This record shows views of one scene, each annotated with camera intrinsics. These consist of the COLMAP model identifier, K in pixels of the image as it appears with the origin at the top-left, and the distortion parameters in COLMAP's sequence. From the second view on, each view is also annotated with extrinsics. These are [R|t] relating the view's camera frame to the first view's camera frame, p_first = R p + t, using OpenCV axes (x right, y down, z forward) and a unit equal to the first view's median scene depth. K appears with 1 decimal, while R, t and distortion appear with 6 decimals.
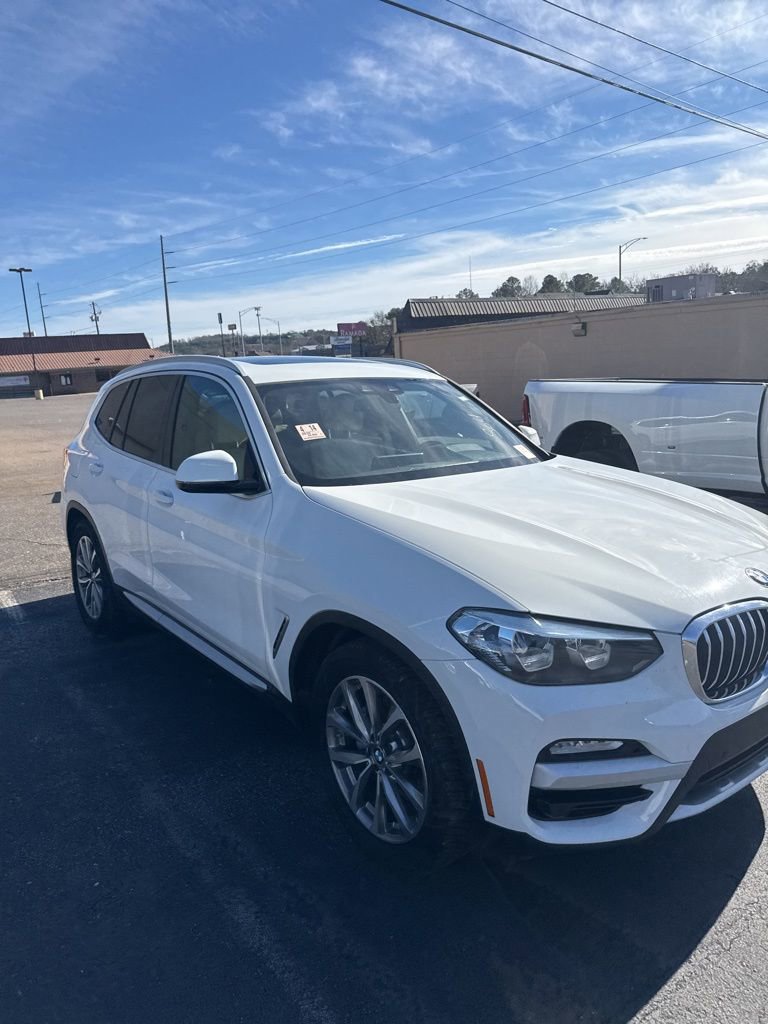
lens RADIAL K [[711.9, 0, 381.6], [0, 711.9, 511.0], [0, 0, 1]] dist [0.041624, -0.059498]
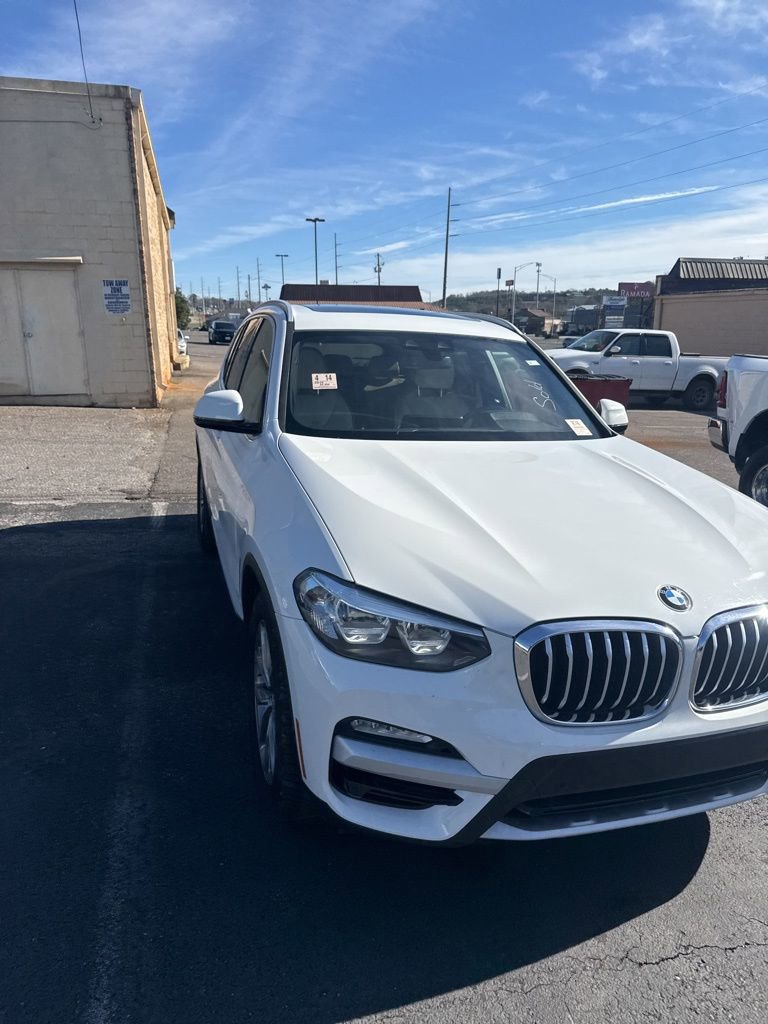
lens RADIAL K [[717.8, 0, 386.2], [0, 717.8, 514.6], [0, 0, 1]] dist [0.009736, -0.018999]
pose [[0.934332, 0.148636, -0.323930, 0.361999], [-0.128940, 0.988292, 0.081572, -0.020808], [0.332262, -0.034448, 0.942558, 0.078046]]
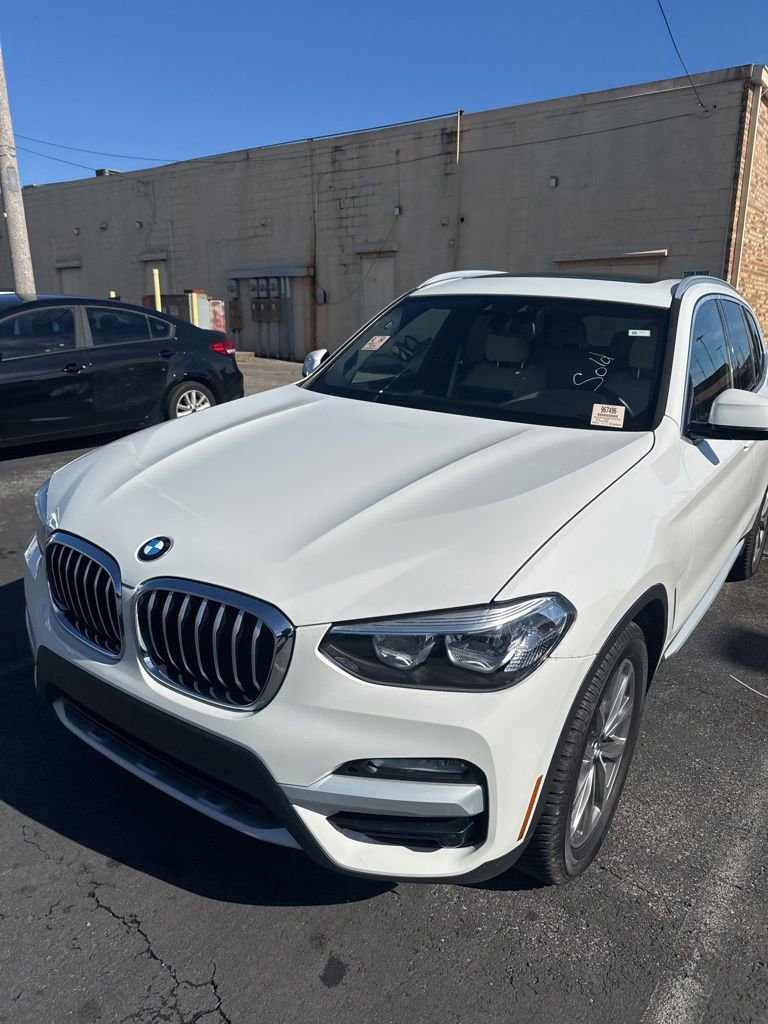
lens RADIAL K [[717.8, 0, 386.2], [0, 717.8, 514.6], [0, 0, 1]] dist [0.009736, -0.018999]
pose [[0.301938, 0.305908, -0.902914, 0.997787], [-0.223250, 0.943471, 0.244993, -0.143531], [0.926819, 0.127603, 0.353163, 0.730828]]
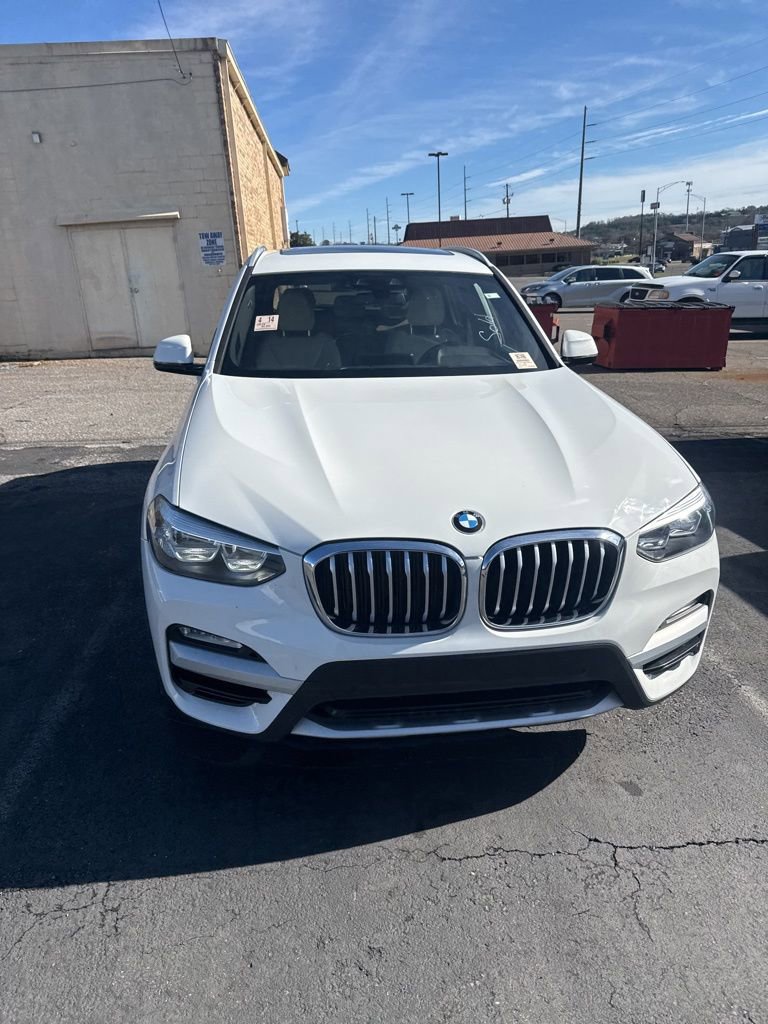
lens RADIAL K [[719.8, 0, 385.0], [0, 719.8, 508.5], [0, 0, 1]] dist [0.001850, -0.007166]
pose [[0.861803, 0.174549, -0.476265, 0.655587], [-0.103942, 0.979773, 0.171000, -0.045816], [0.496480, -0.097864, 0.862514, 0.151319]]
